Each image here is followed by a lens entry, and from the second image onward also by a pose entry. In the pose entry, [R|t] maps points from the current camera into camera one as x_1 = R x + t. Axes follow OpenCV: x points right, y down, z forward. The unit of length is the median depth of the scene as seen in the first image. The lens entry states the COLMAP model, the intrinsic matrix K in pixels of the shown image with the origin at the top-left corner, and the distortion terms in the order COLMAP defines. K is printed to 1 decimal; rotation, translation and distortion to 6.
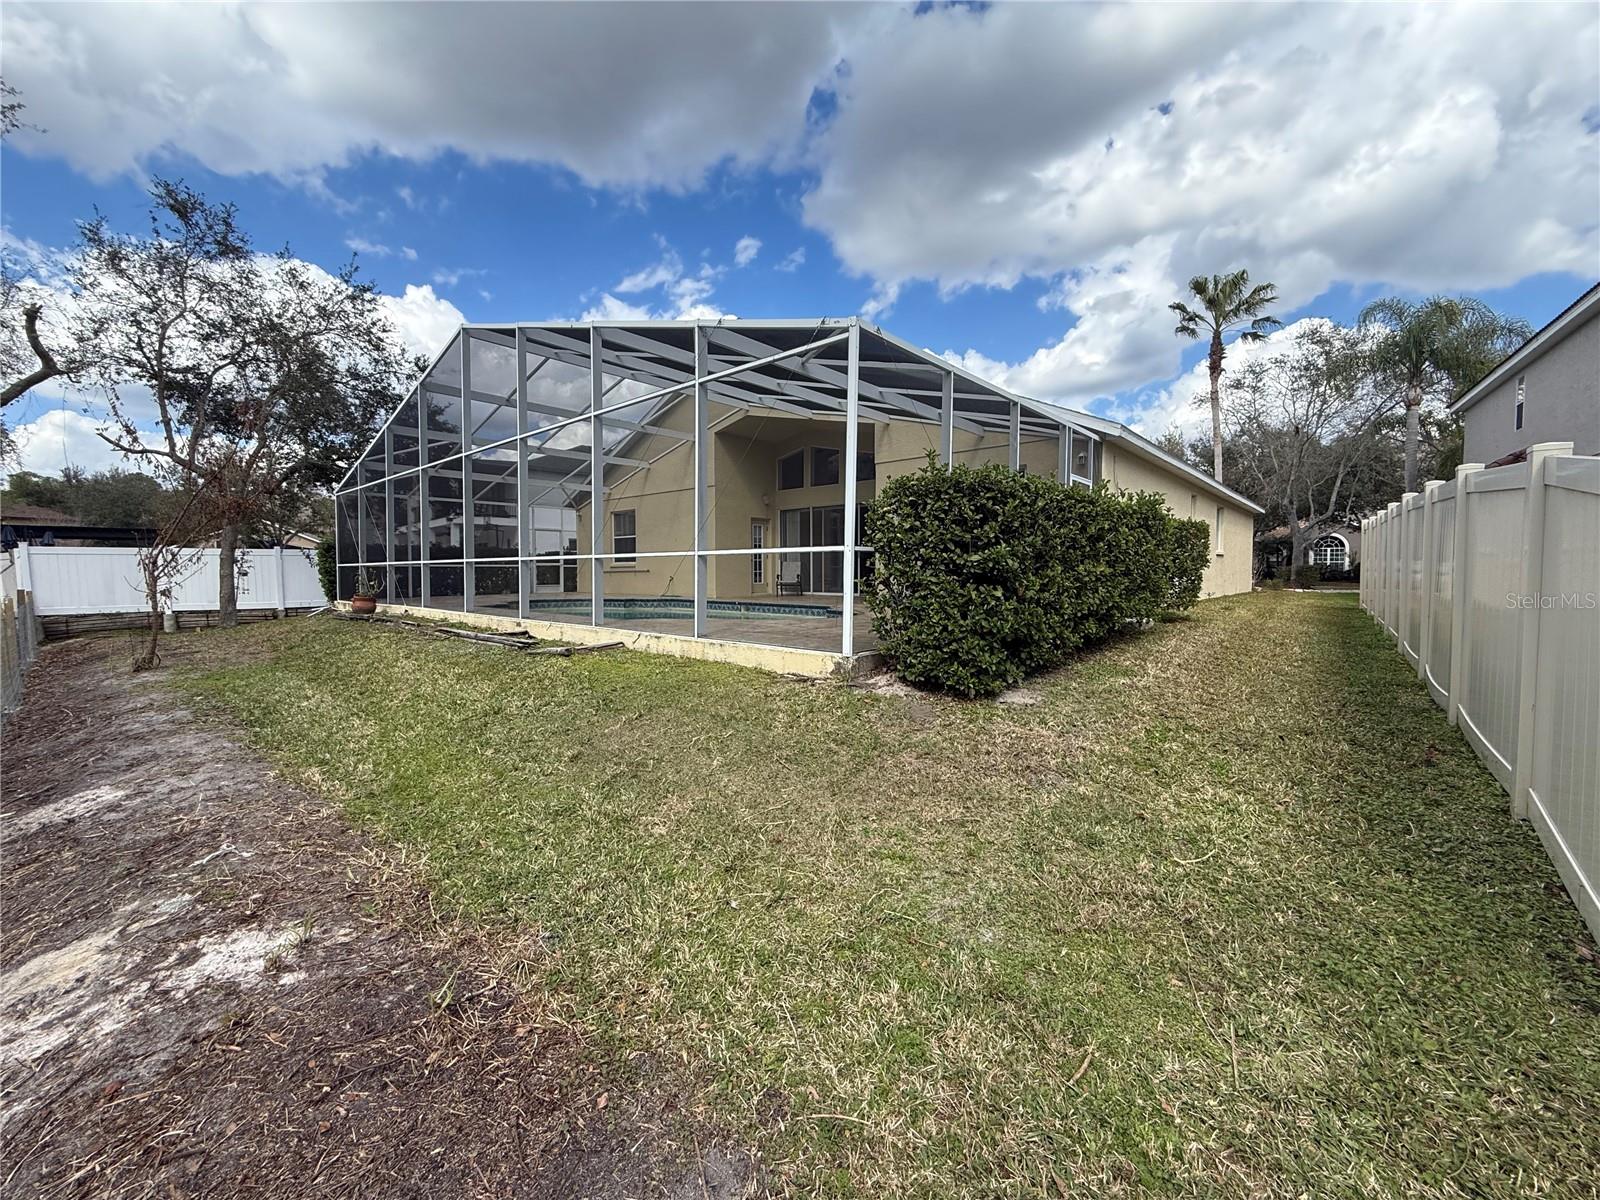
lens RADIAL K [[641.5, 0, 800.0], [0, 641.5, 600.0], [0, 0, 1]] dist [0.000110, -0.000018]
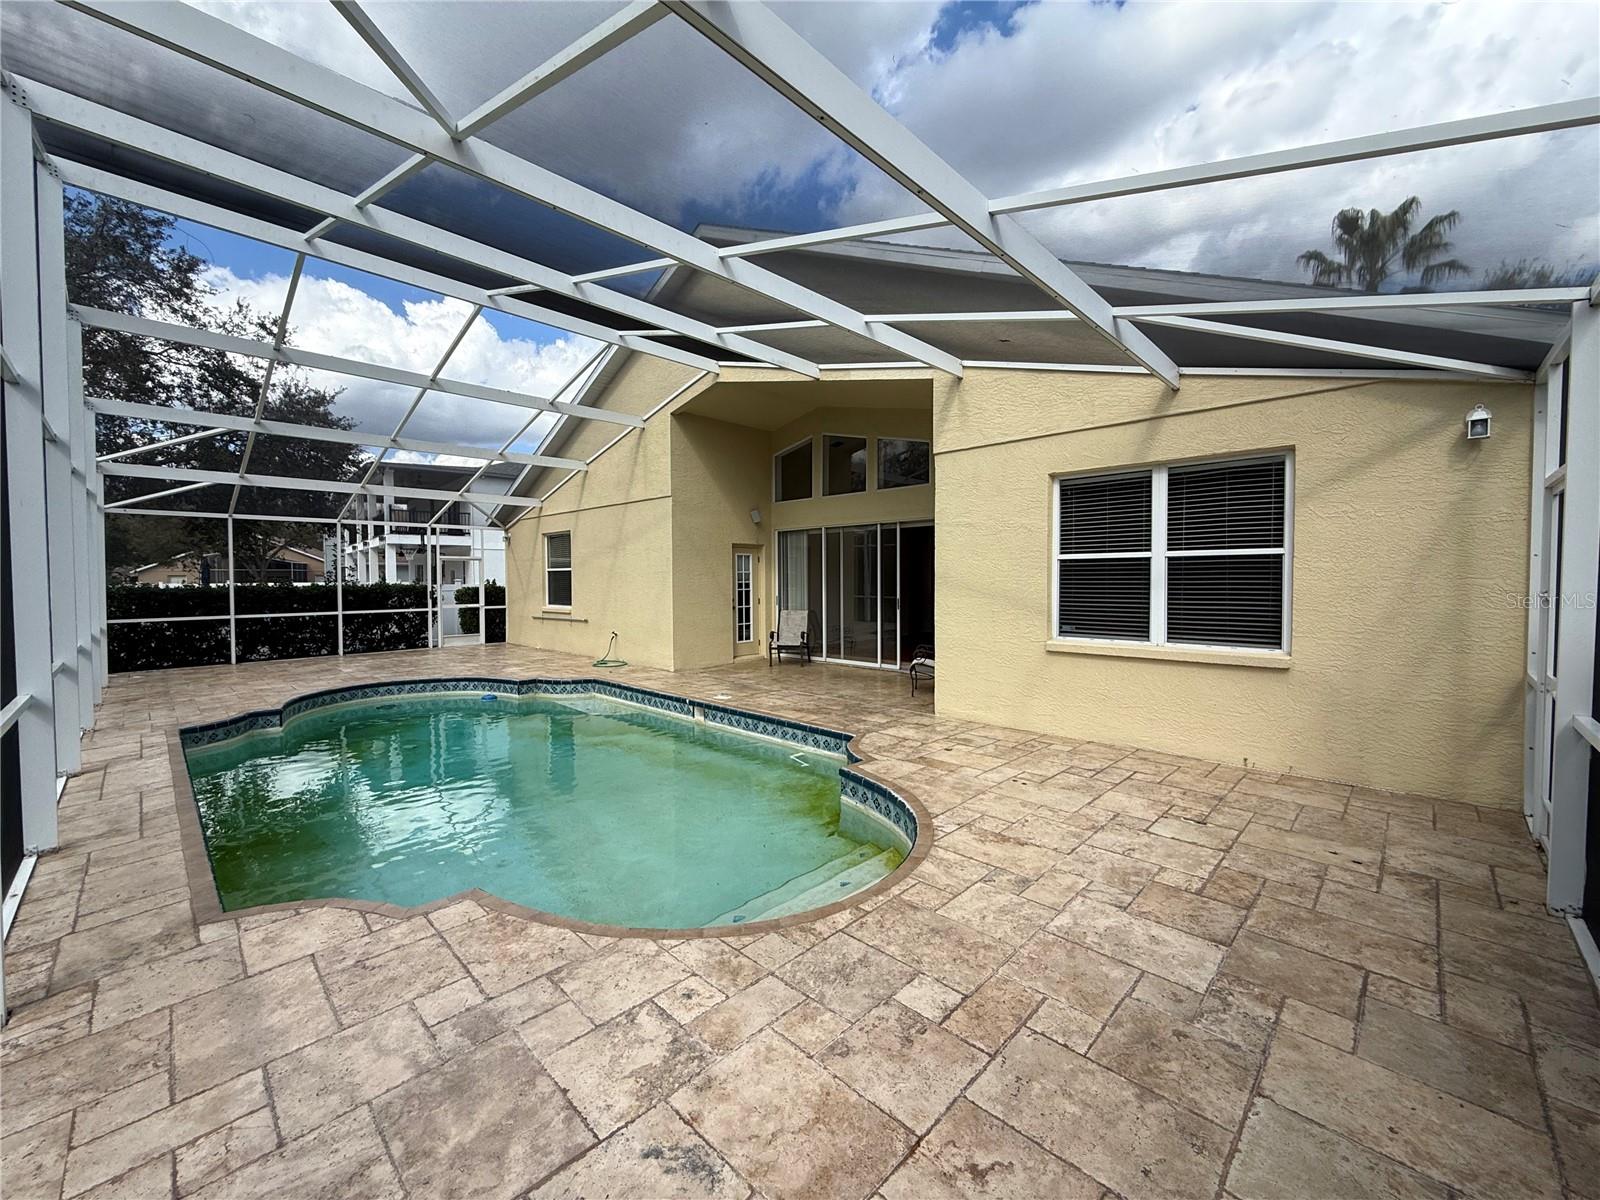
lens RADIAL K [[639.5, 0, 800.0], [0, 639.5, 600.0], [0, 0, 1]] dist [-0.016479, -0.000015]
pose [[0.999026, -0.002409, -0.044065, 0.021400], [0.002021, 0.999959, -0.008850, -0.064546], [0.044085, 0.008753, 0.998989, 0.348839]]
